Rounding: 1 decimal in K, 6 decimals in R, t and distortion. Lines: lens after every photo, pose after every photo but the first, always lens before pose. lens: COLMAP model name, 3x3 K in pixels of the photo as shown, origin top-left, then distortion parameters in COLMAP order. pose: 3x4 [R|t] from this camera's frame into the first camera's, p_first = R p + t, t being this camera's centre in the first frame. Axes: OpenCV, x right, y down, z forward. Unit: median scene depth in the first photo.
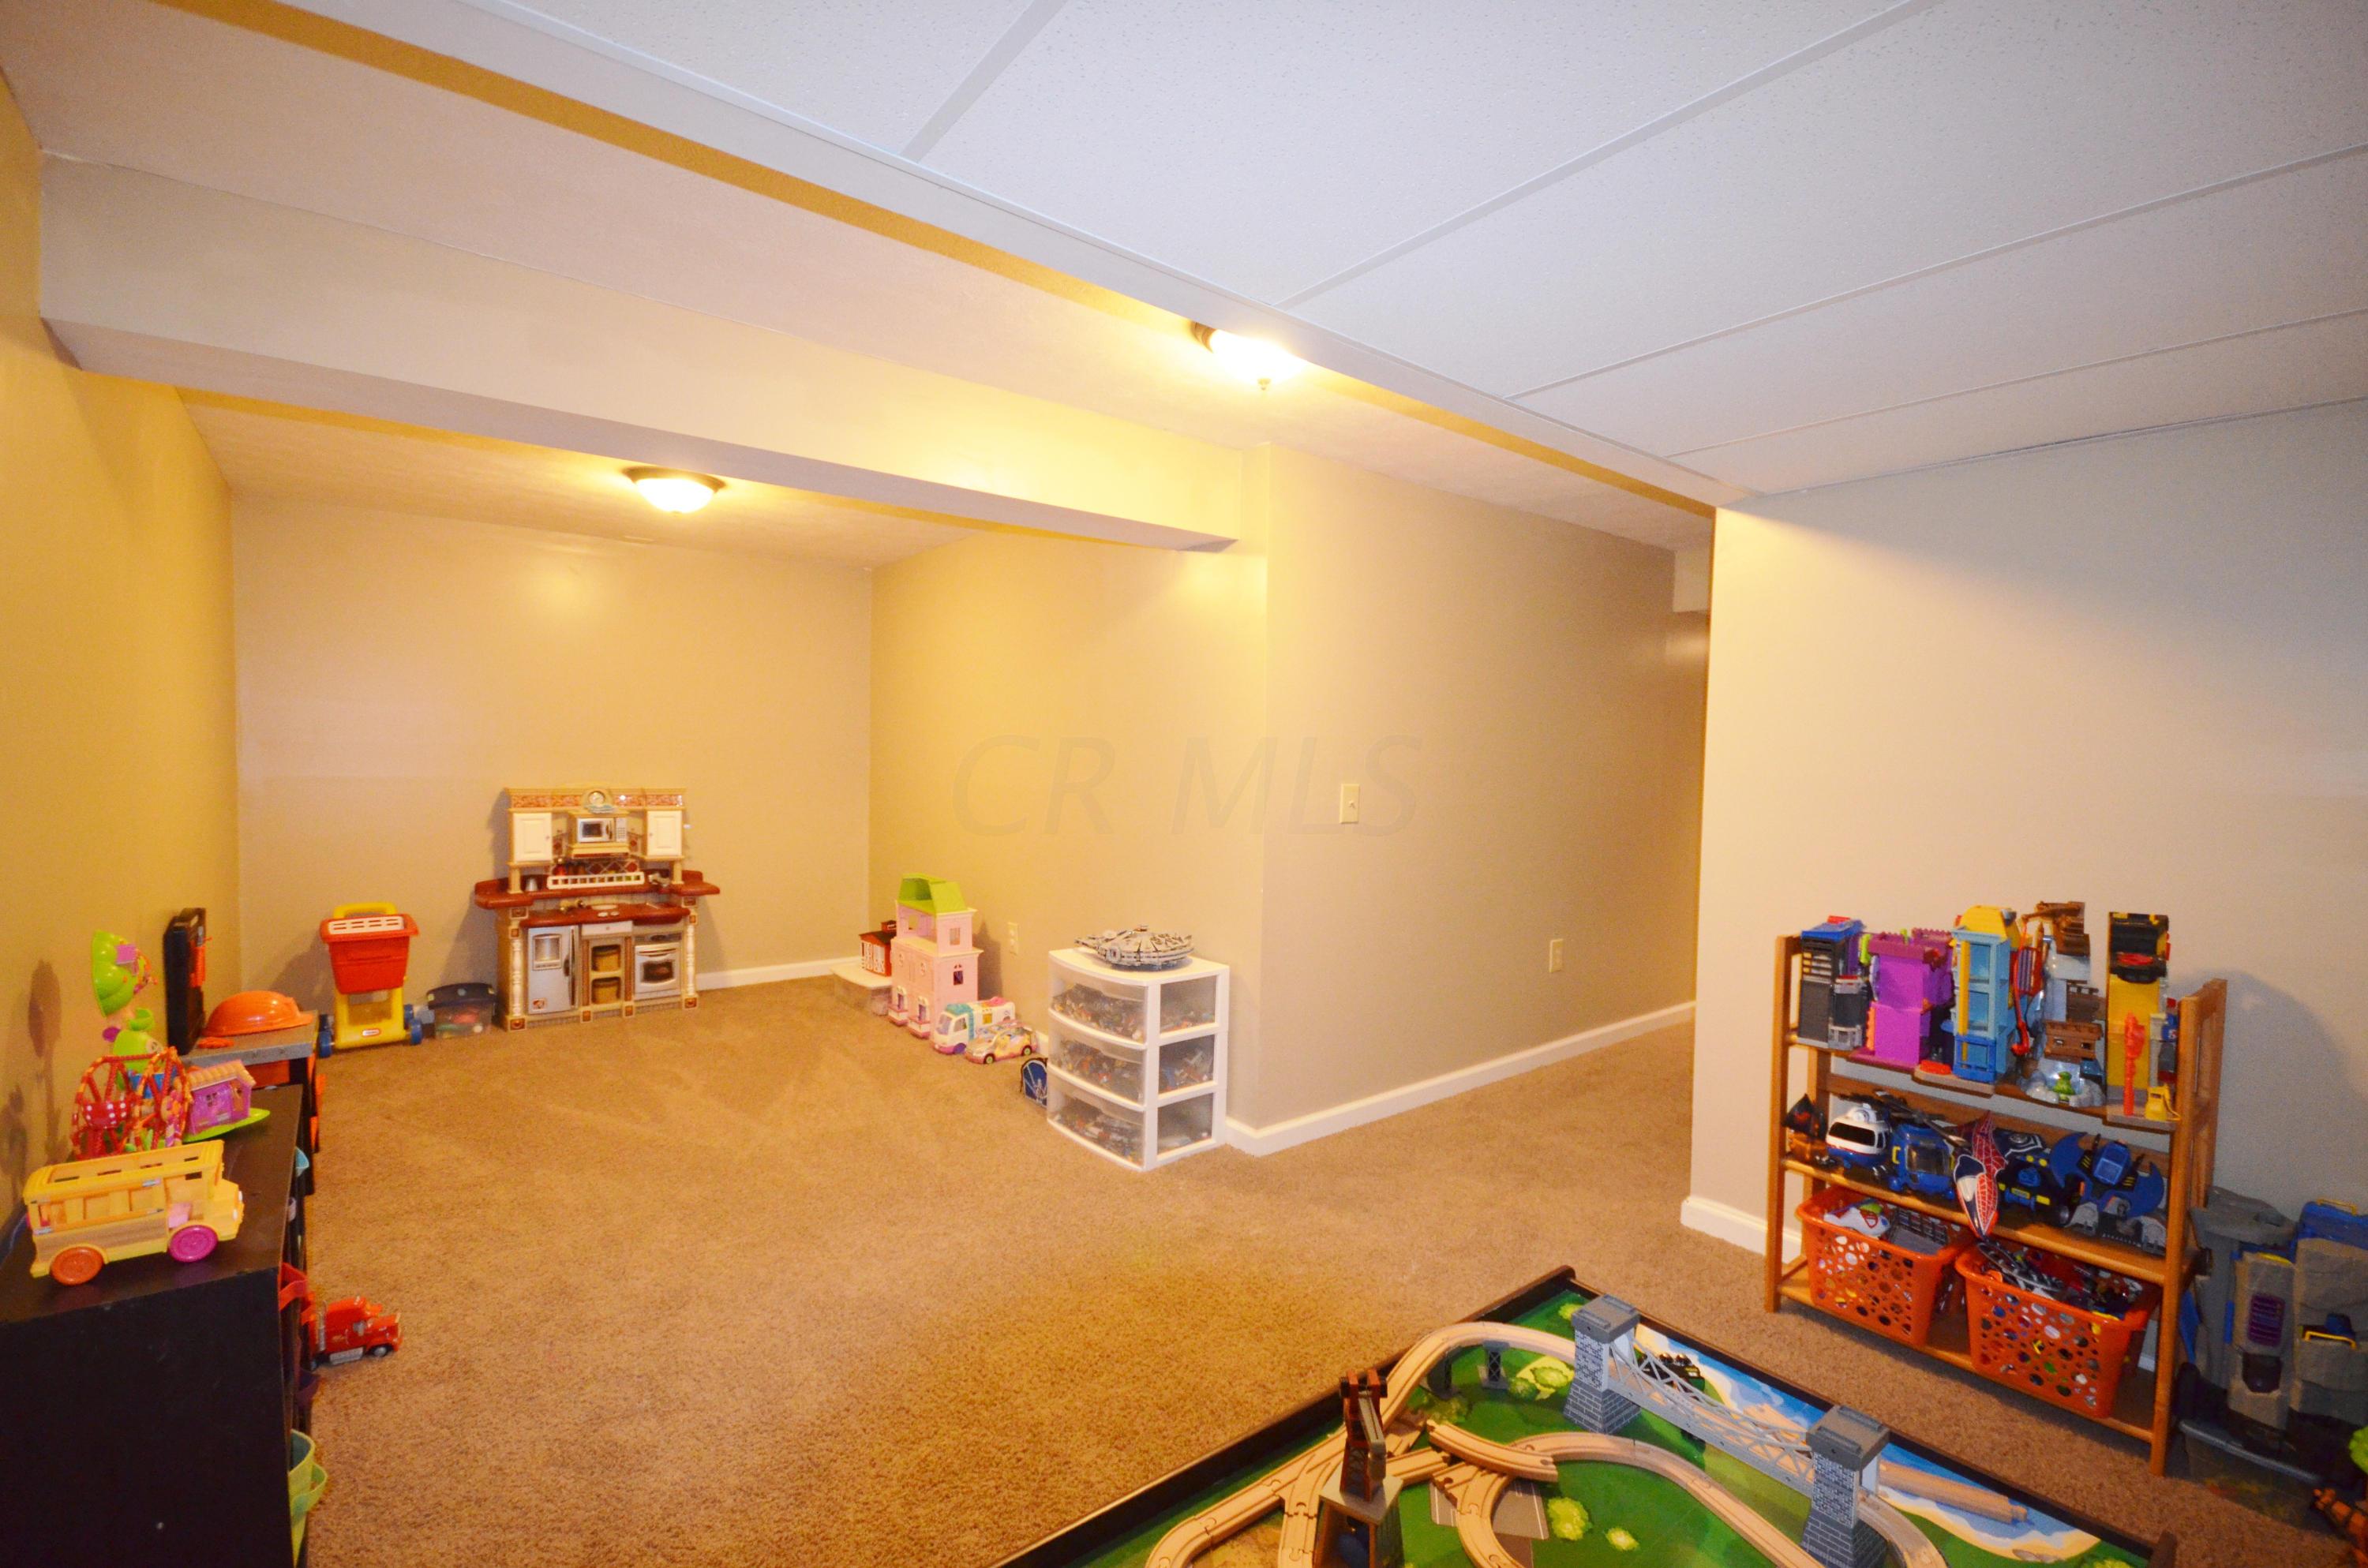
lens RADIAL K [[1009.1, 0, 1207.7], [0, 1009.1, 792.9], [0, 0, 1]] dist [0.019730, -0.019943]
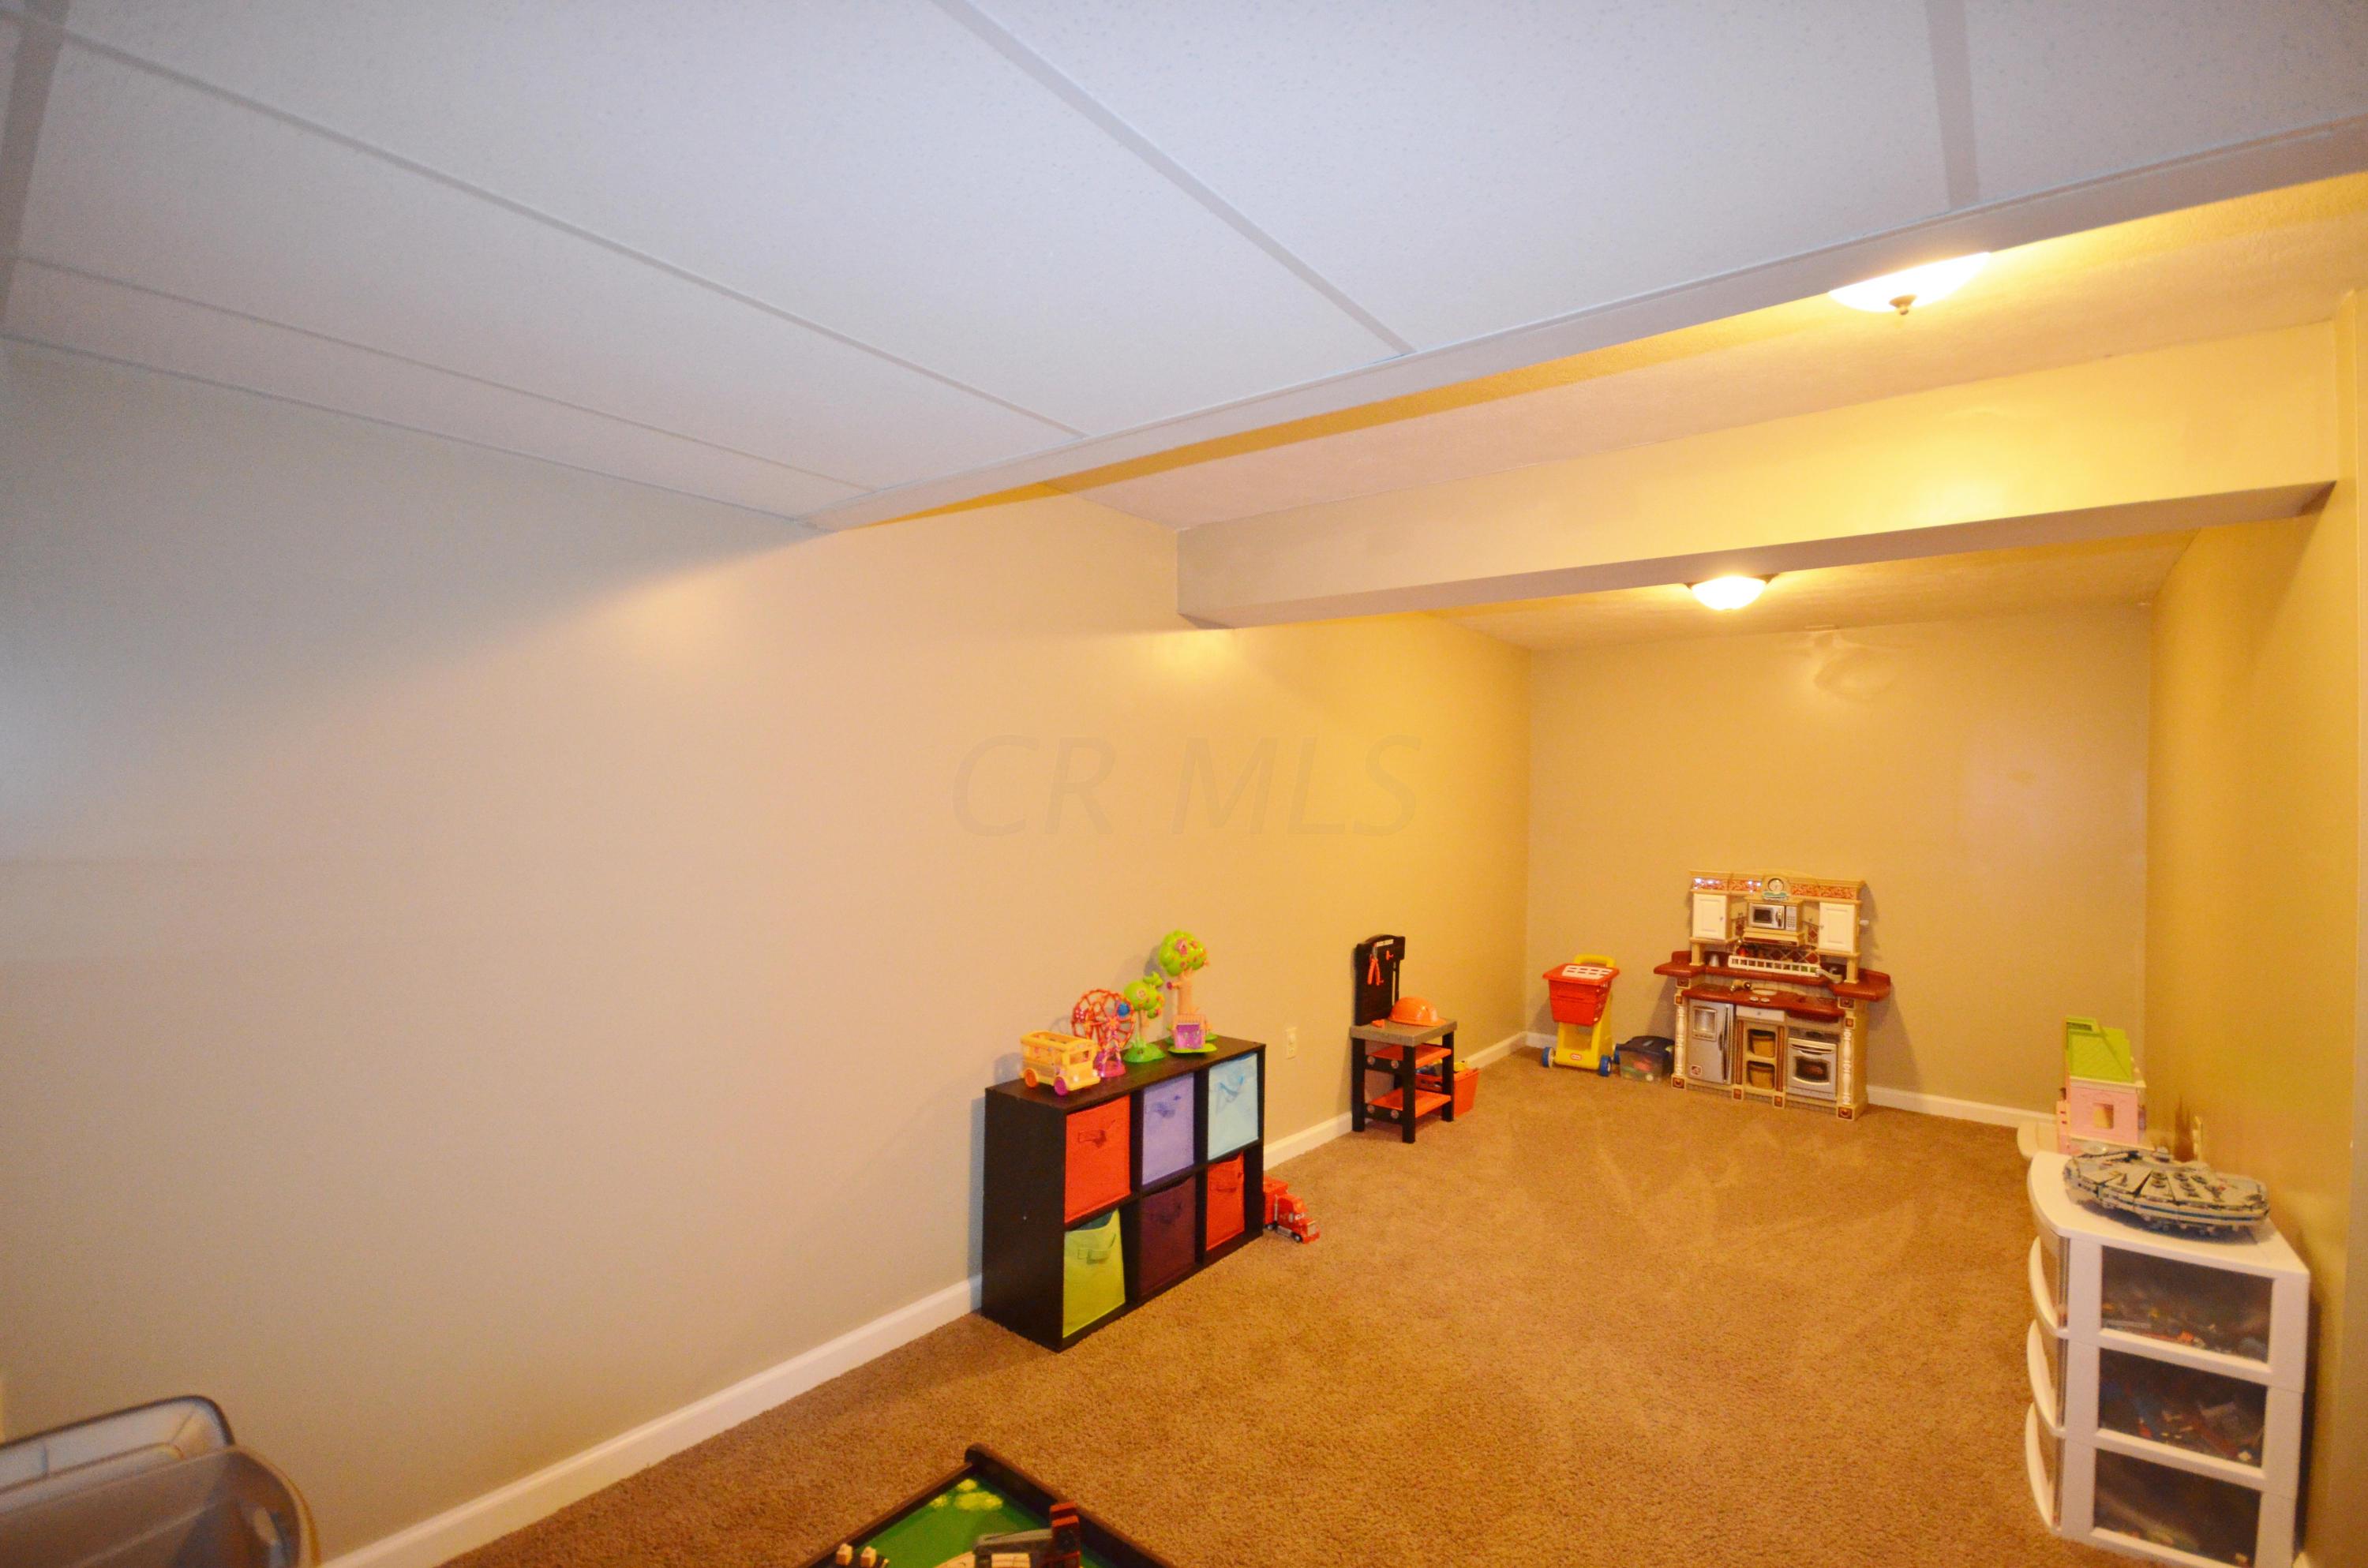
lens RADIAL K [[1009.1, 0, 1207.7], [0, 1009.1, 792.9], [0, 0, 1]] dist [0.019730, -0.019943]
pose [[0.252033, -0.018290, -0.967546, 0.258695], [-0.058496, 0.997705, -0.034098, -0.020777], [0.965949, 0.065191, 0.250385, 0.188912]]
